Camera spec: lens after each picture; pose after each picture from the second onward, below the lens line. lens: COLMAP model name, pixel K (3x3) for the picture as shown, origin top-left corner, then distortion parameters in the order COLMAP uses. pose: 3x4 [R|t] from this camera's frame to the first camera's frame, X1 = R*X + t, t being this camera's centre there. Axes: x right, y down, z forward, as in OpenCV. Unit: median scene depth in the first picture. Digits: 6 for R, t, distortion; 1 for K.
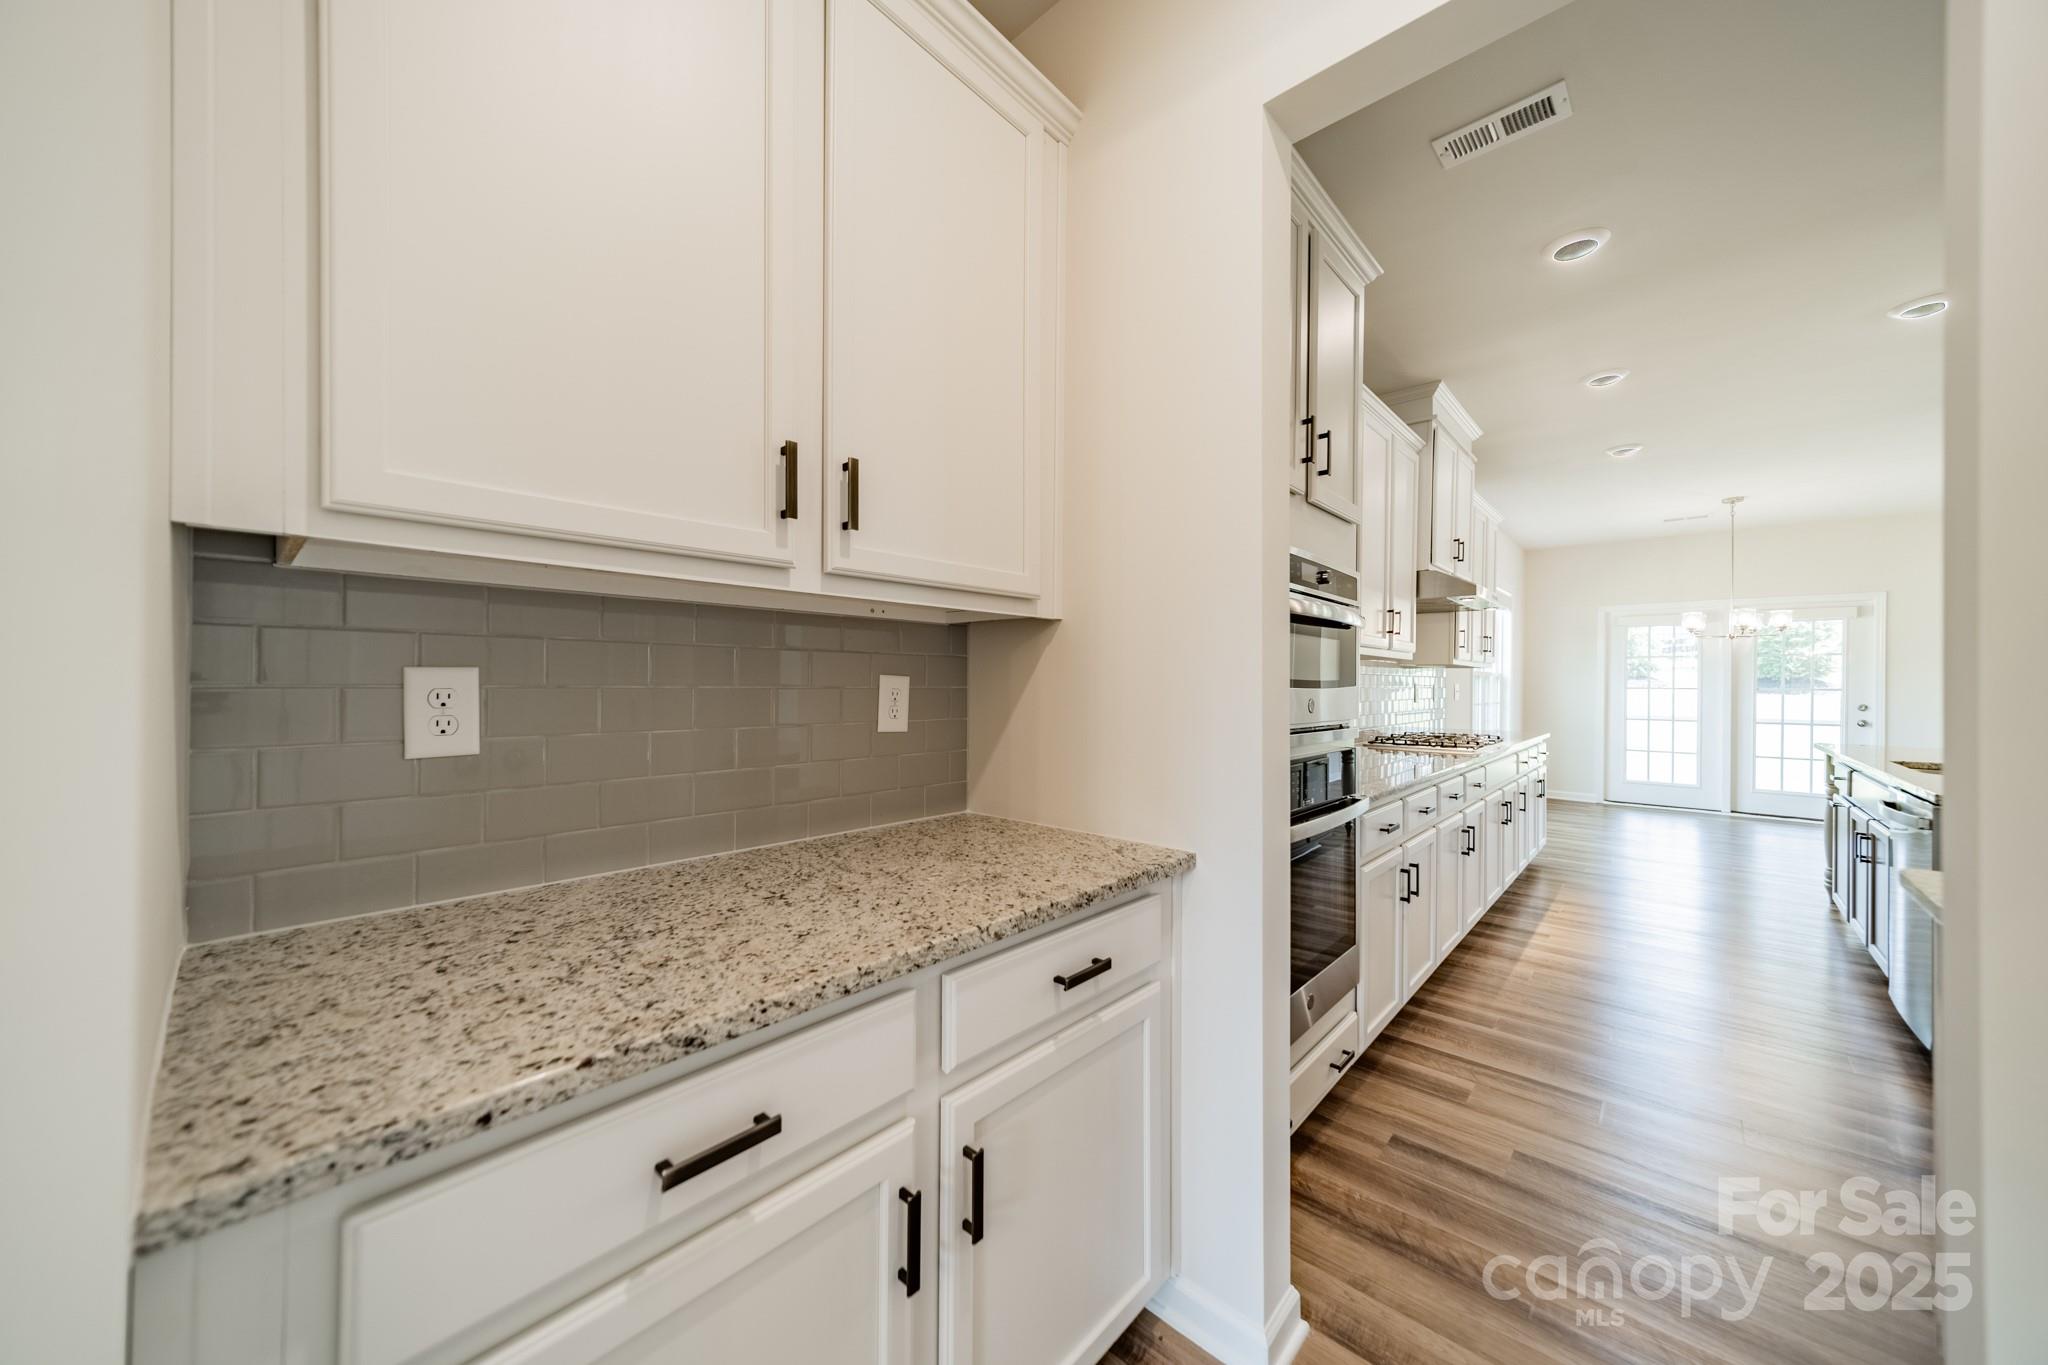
lens RADIAL K [[721.3, 0, 1022.2], [0, 721.3, 684.5], [0, 0, 1]] dist [0.009688, 0.000433]
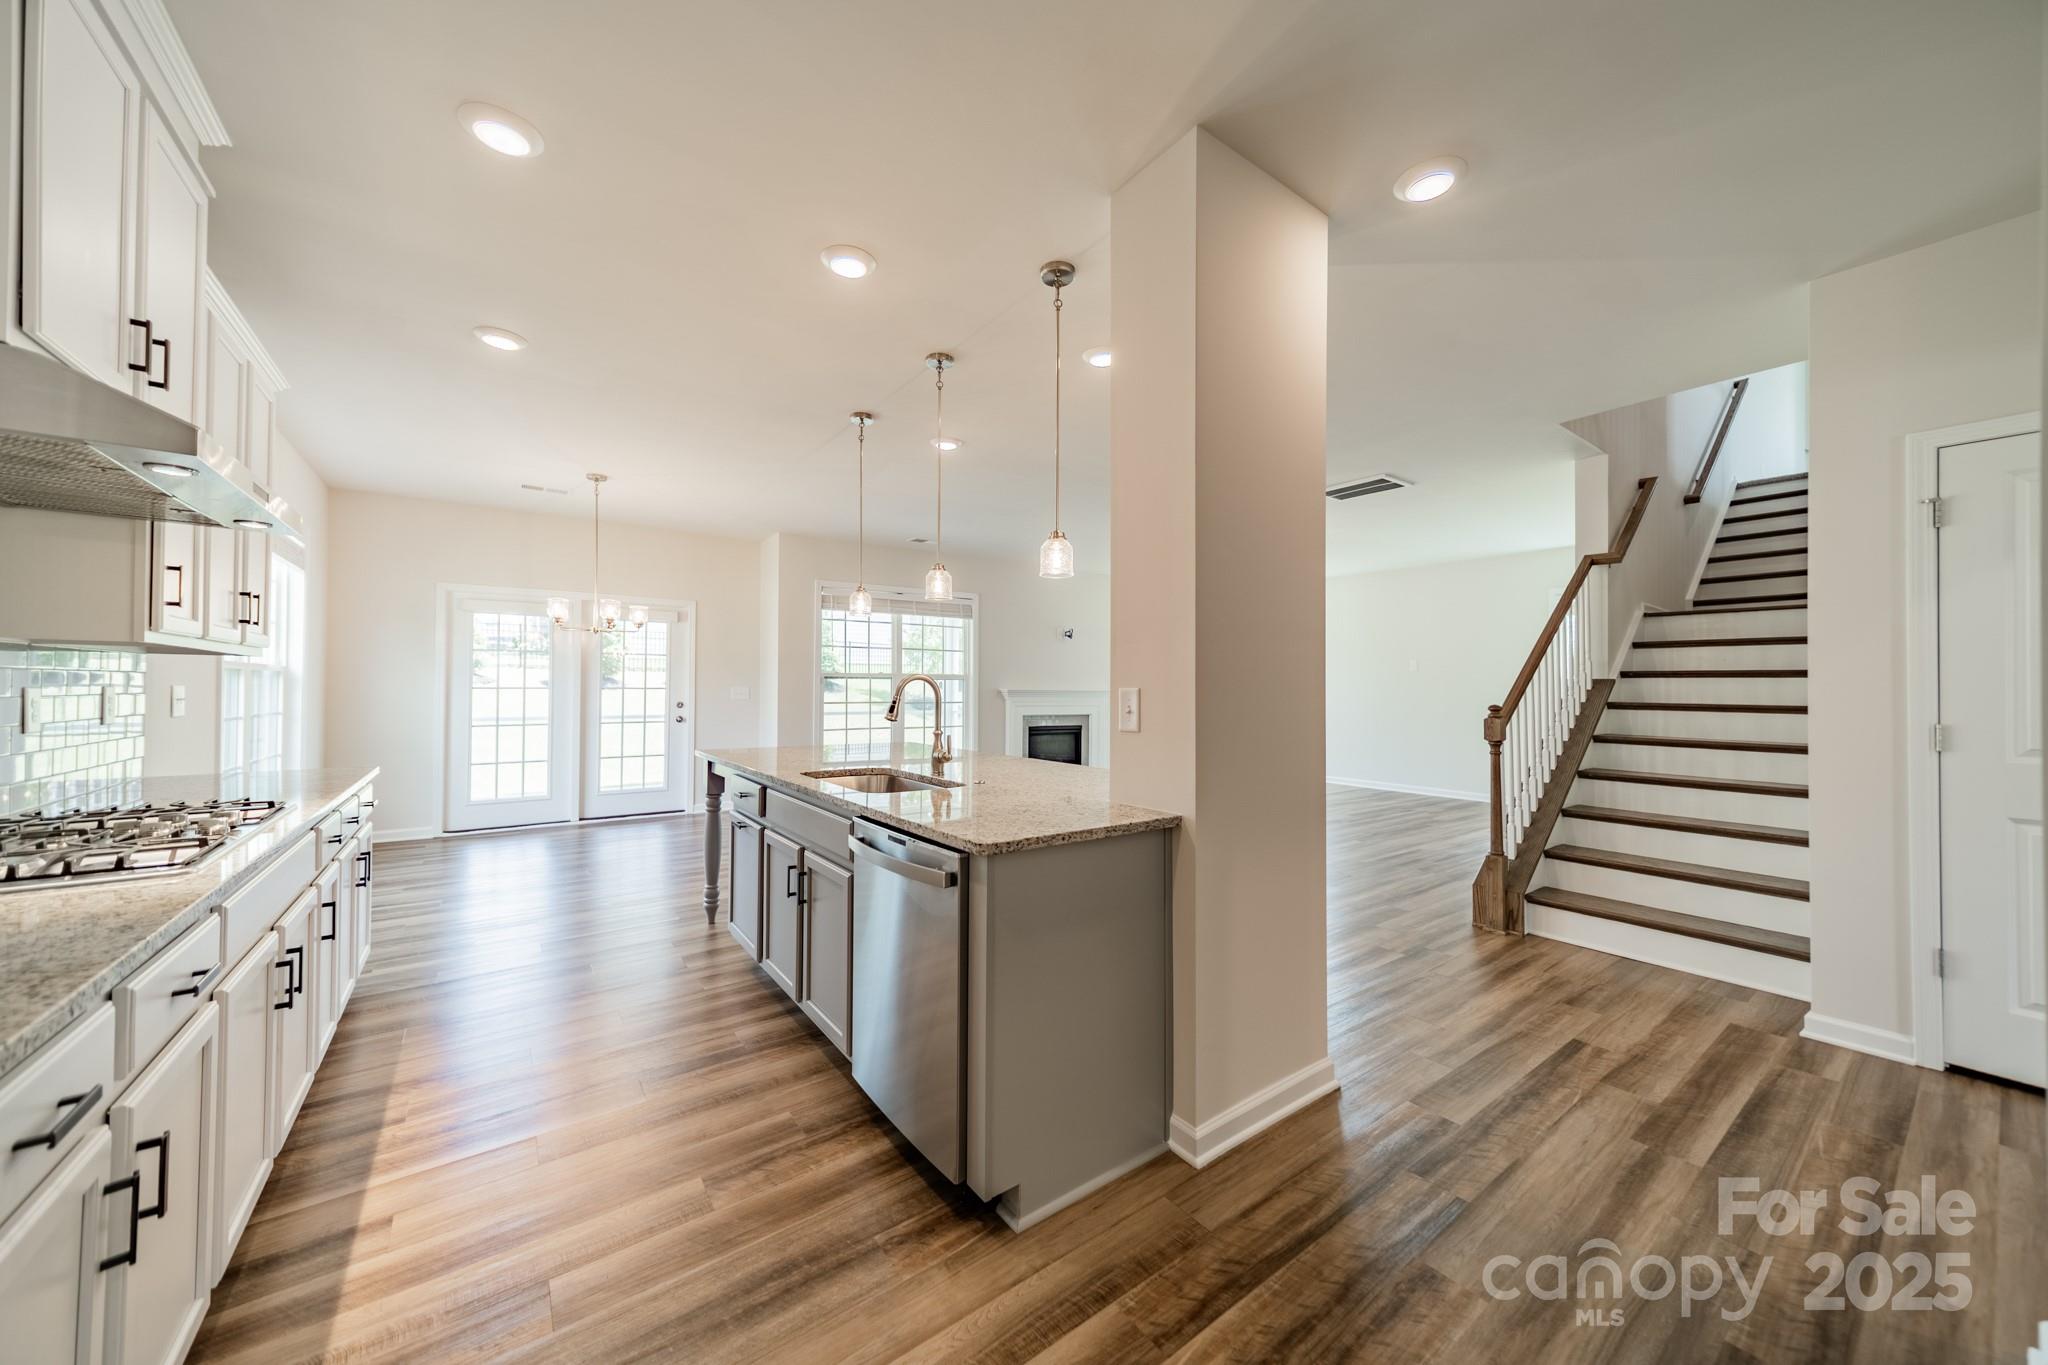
lens RADIAL K [[721.3, 0, 1031.6], [0, 721.3, 679.0], [0, 0, 1]] dist [0.009688, 0.000433]
pose [[0.189957, 0.004829, 0.981780, 0.185012], [-0.003295, 0.999985, -0.004281, -0.004130], [-0.981787, -0.002422, 0.189971, 0.275948]]
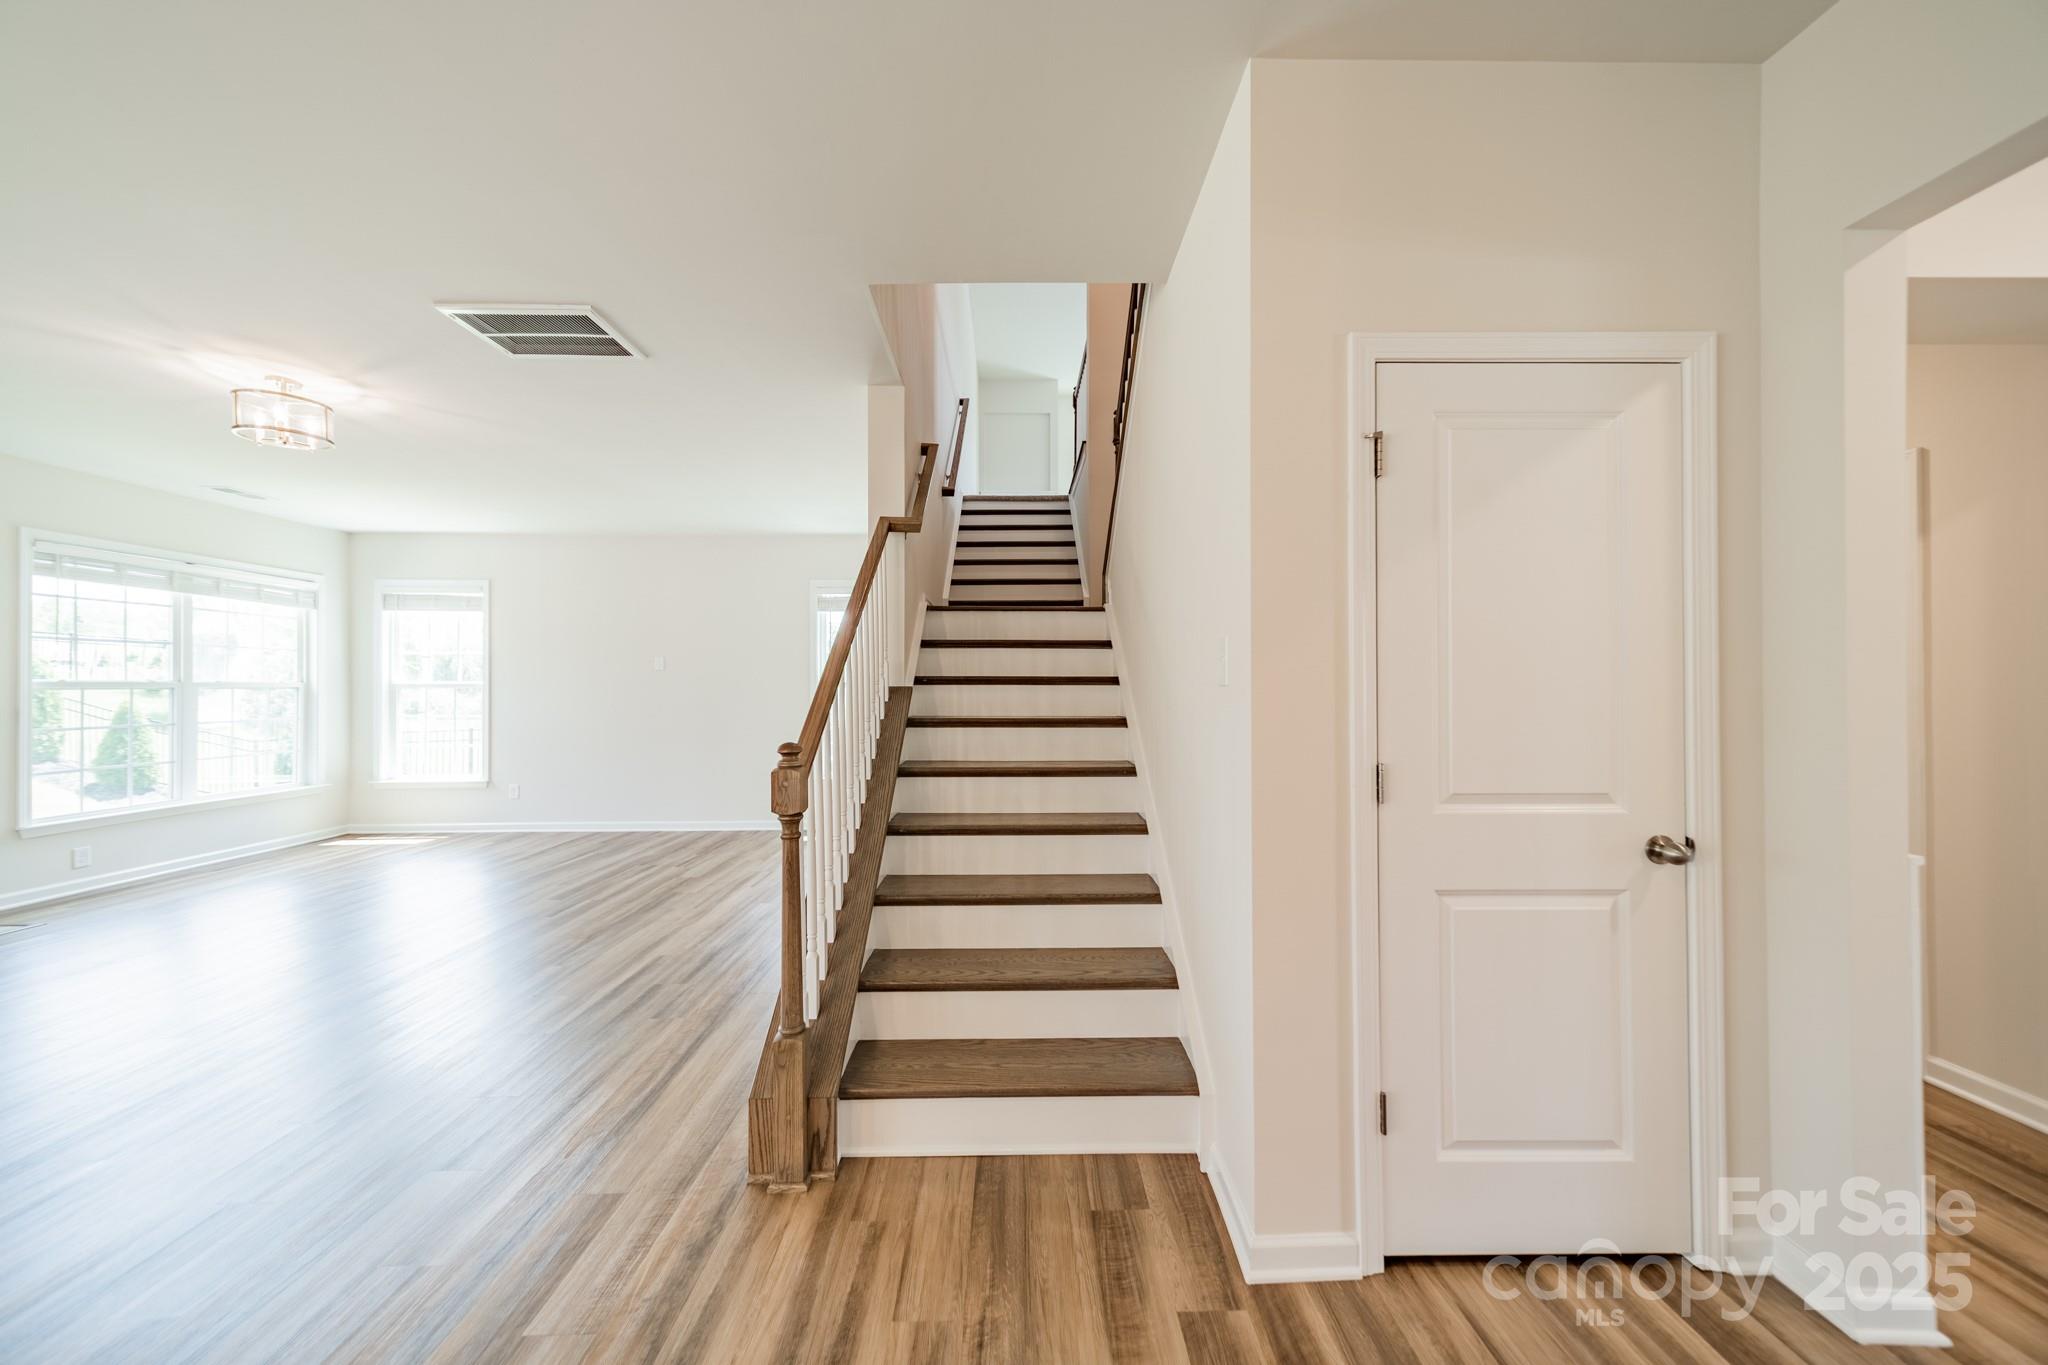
lens RADIAL K [[721.3, 0, 1028.7], [0, 721.3, 684.9], [0, 0, 1]] dist [0.009688, 0.000433]
pose [[-0.685753, -0.003772, 0.727825, 0.531729], [-0.001869, 0.999992, 0.003422, -0.012093], [-0.727832, 0.000986, -0.685755, 0.157737]]
